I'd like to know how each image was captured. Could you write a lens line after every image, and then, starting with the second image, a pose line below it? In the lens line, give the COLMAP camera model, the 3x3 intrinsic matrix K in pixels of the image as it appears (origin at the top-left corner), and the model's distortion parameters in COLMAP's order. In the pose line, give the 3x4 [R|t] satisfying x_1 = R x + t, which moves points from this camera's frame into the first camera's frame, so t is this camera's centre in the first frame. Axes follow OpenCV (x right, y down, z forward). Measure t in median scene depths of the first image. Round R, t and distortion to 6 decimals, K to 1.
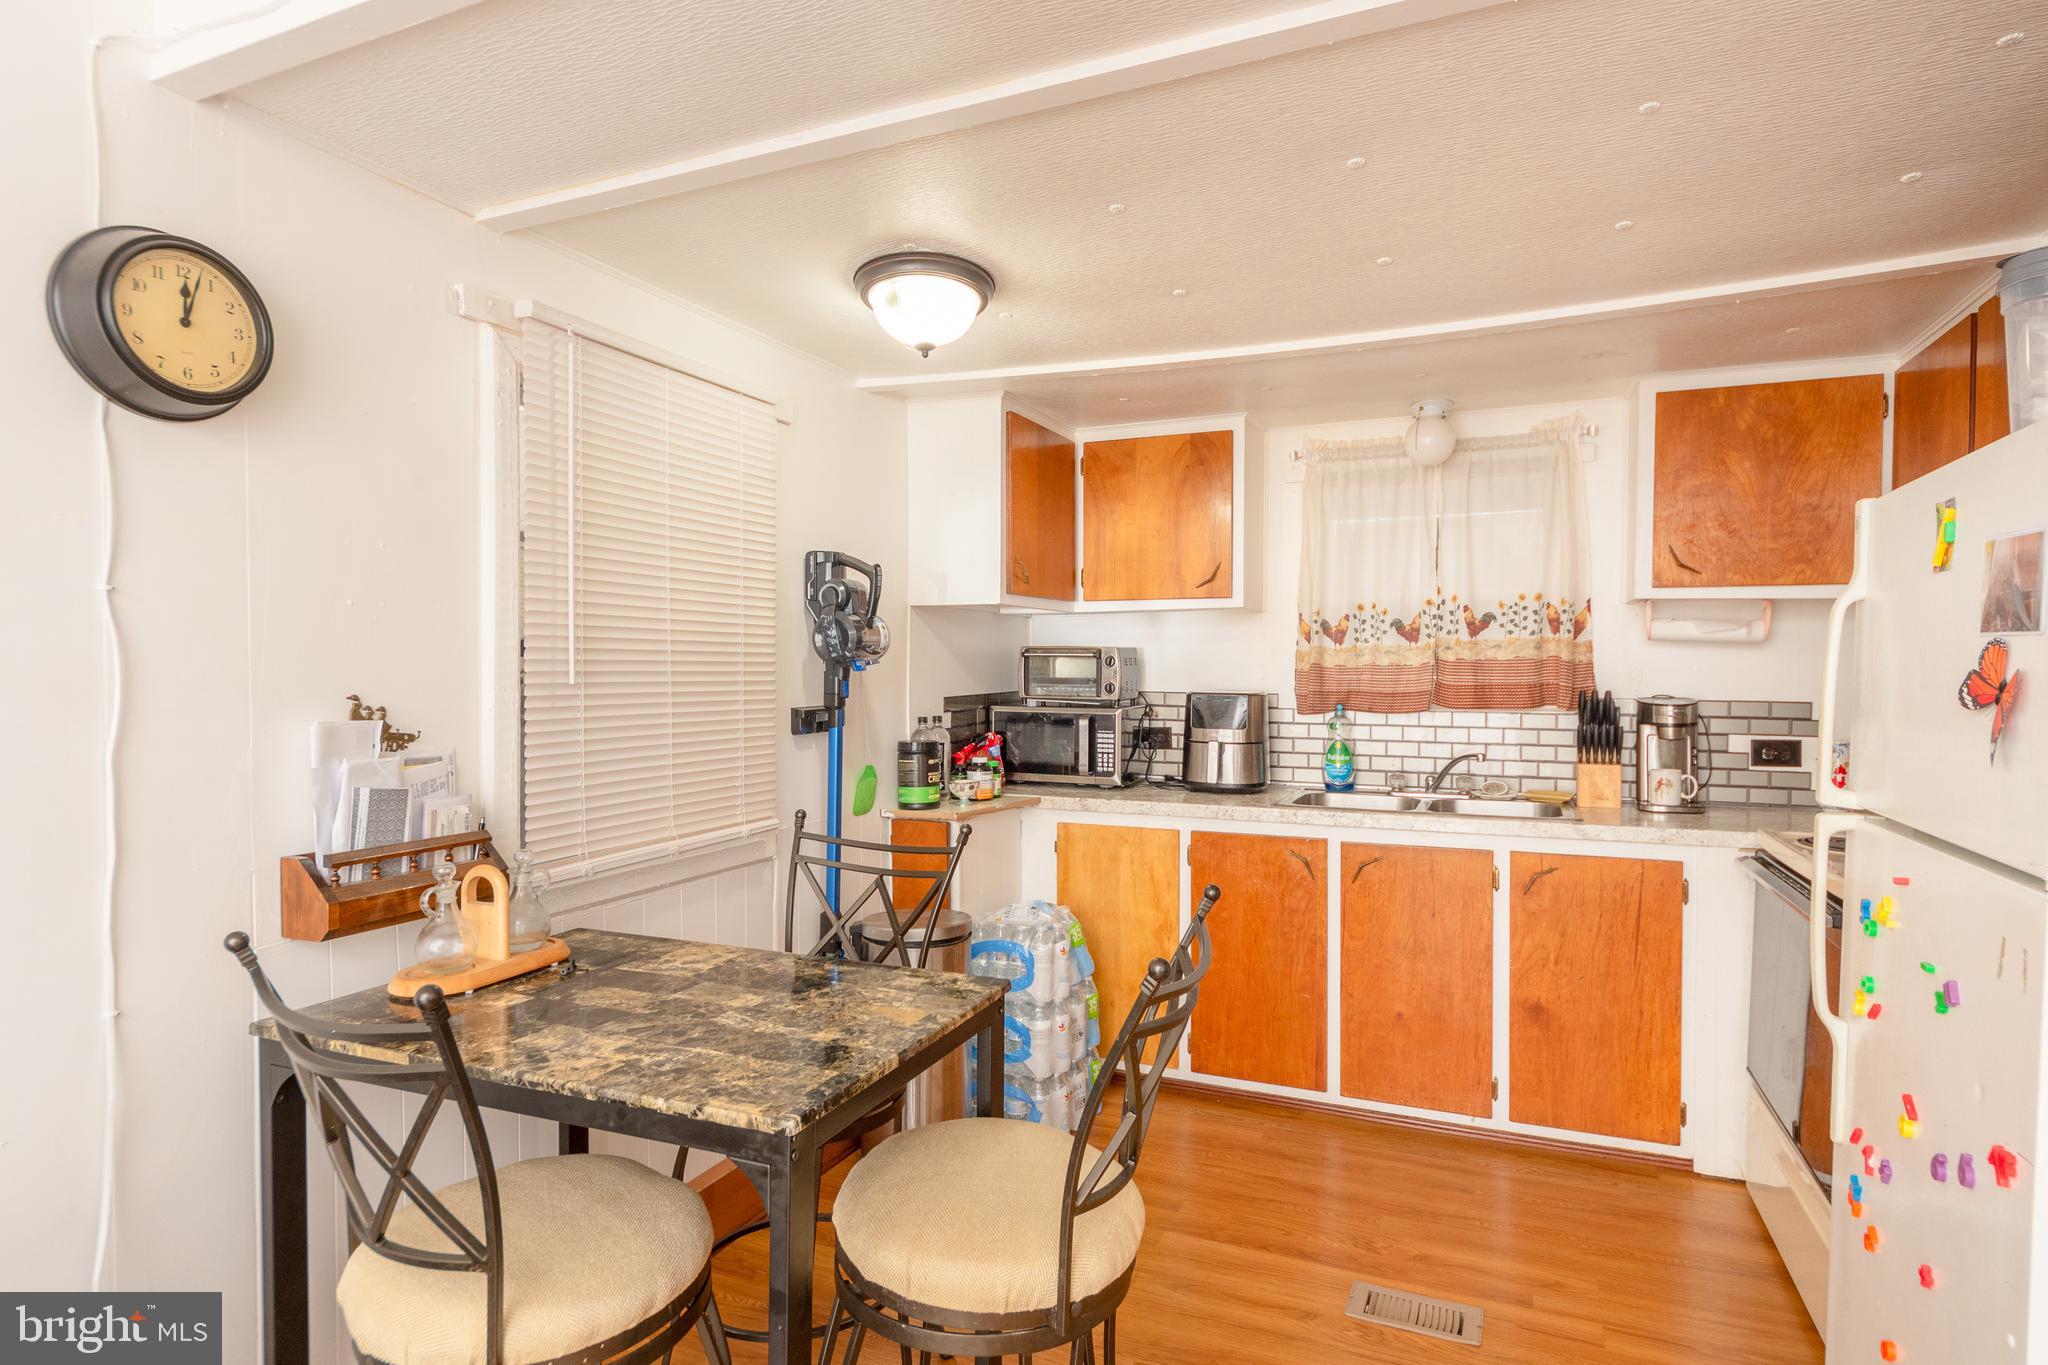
lens RADIAL K [[1081.0, 0, 1024.9], [0, 1081.0, 684.9], [0, 0, 1]] dist [0.002072, -0.001259]
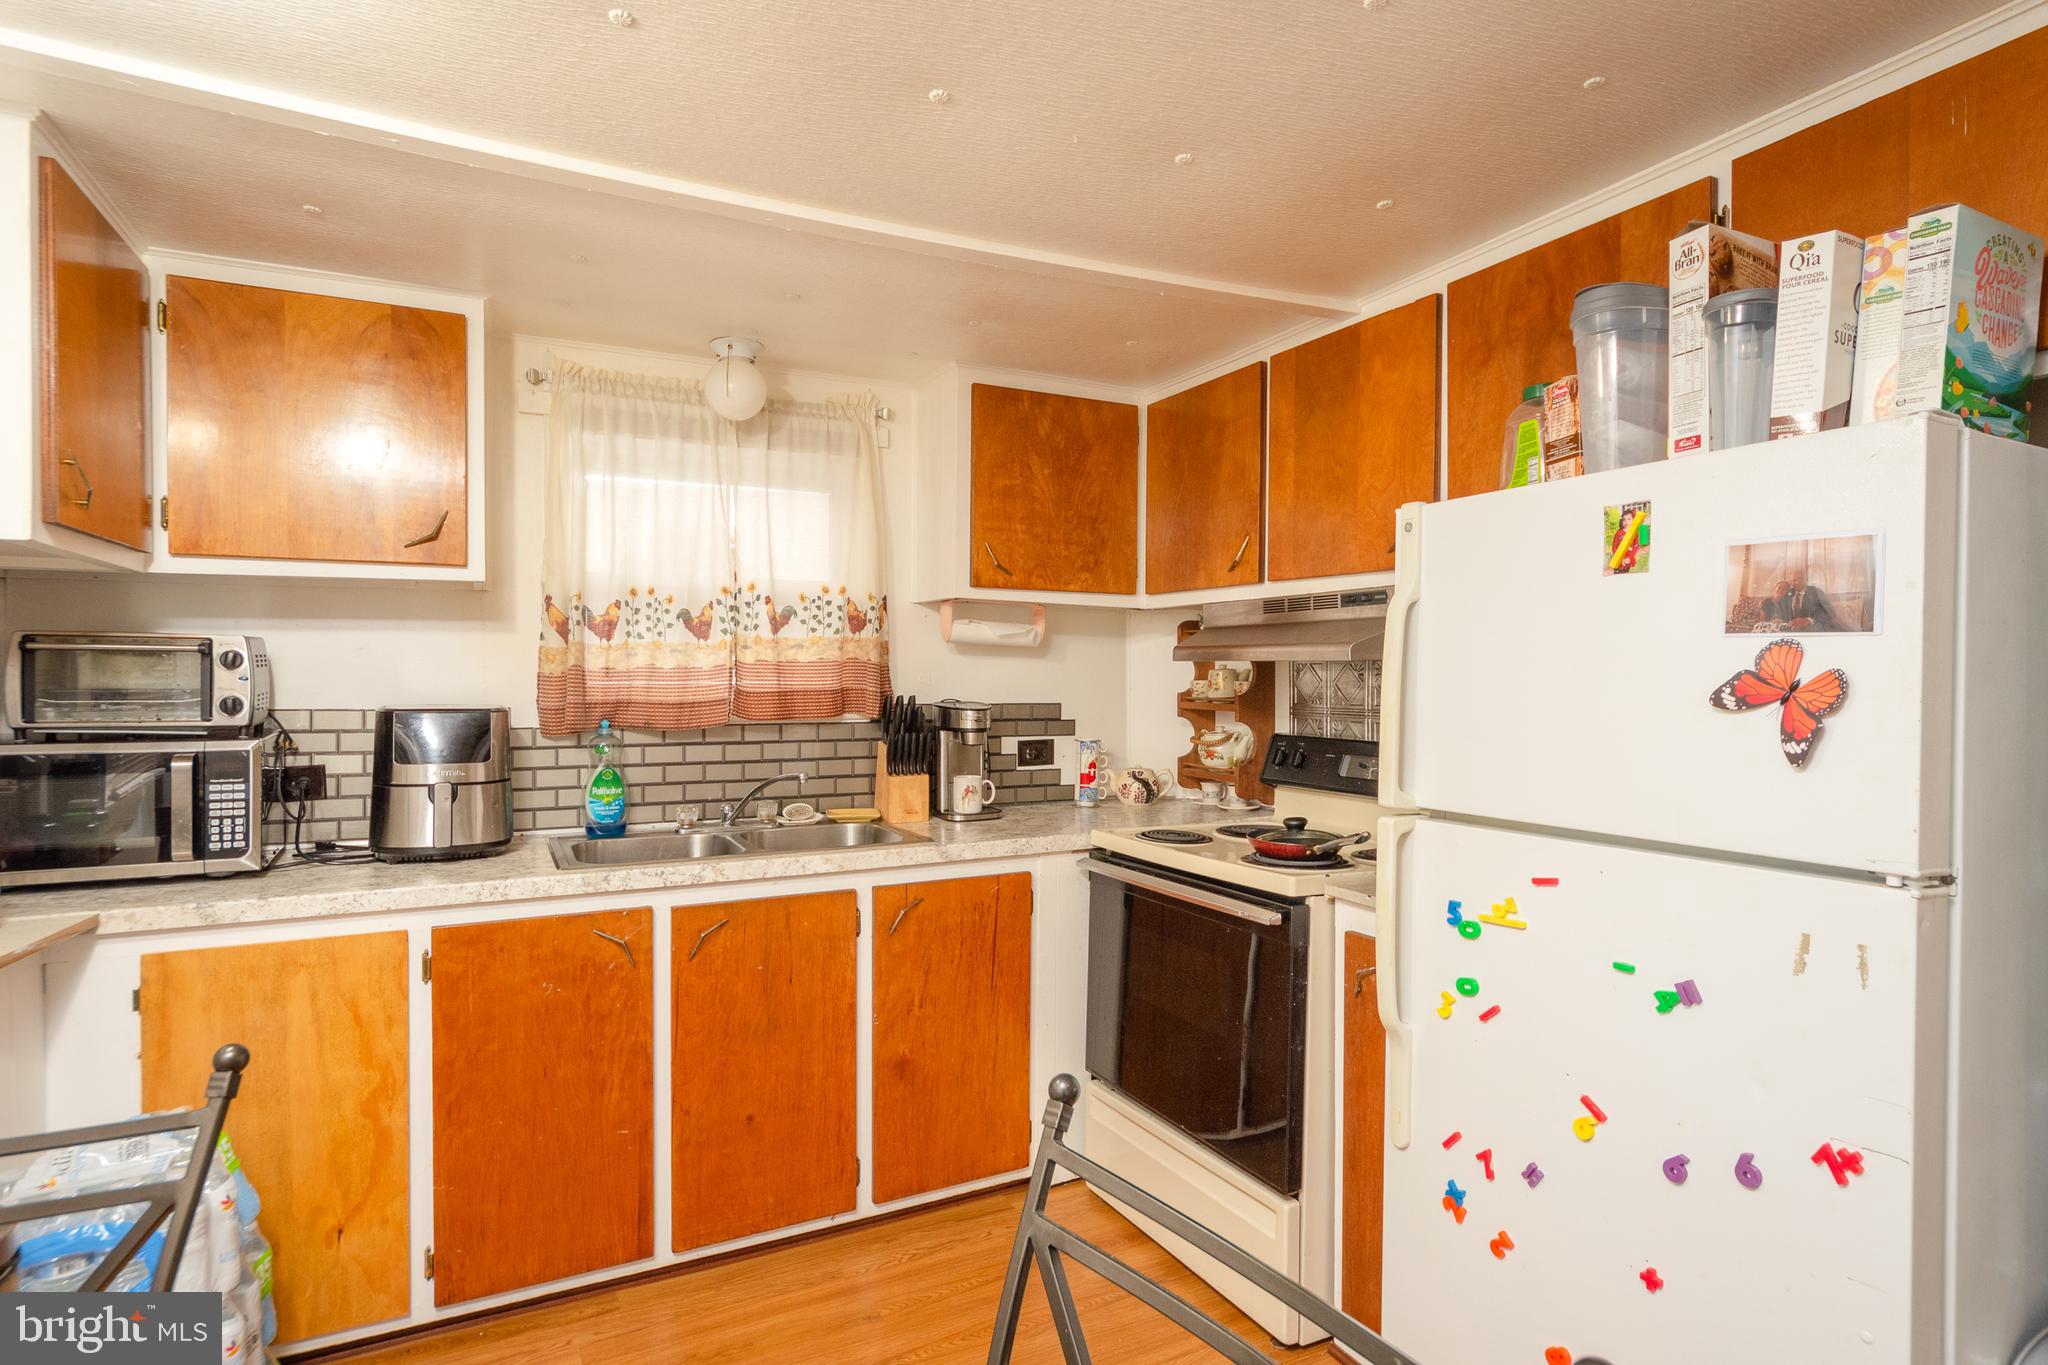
lens RADIAL K [[1081.0, 0, 1023.2], [0, 1081.0, 683.6], [0, 0, 1]] dist [0.002072, -0.001259]
pose [[0.626899, -0.008699, 0.779052, -0.120069], [0.013063, 0.999914, 0.000653, -0.004047], [-0.778991, 0.009767, 0.626959, 0.327331]]
